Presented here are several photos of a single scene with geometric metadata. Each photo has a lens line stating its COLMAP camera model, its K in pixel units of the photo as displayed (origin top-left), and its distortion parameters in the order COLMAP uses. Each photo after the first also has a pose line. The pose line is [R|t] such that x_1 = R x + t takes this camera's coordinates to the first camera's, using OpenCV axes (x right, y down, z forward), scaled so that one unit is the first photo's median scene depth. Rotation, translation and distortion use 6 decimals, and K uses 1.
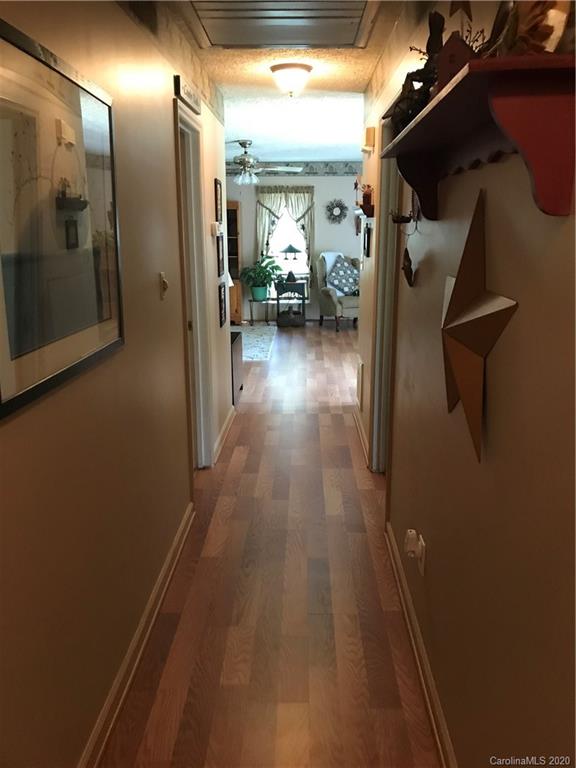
lens RADIAL K [[632.0, 0, 288.4], [0, 632.0, 383.3], [0, 0, 1]] dist [-0.003504, -0.001029]
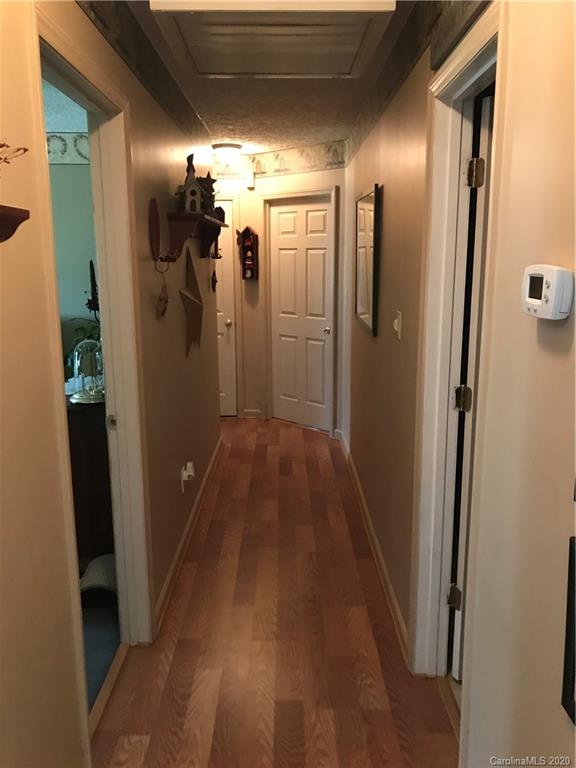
lens RADIAL K [[632.0, 0, 288.3], [0, 632.0, 383.6], [0, 0, 1]] dist [-0.003504, -0.001029]
pose [[-0.999461, 0.011268, -0.030830, 0.003894], [-0.003054, 0.903240, 0.429124, -0.468308], [0.032683, 0.428987, -0.902719, 1.819007]]
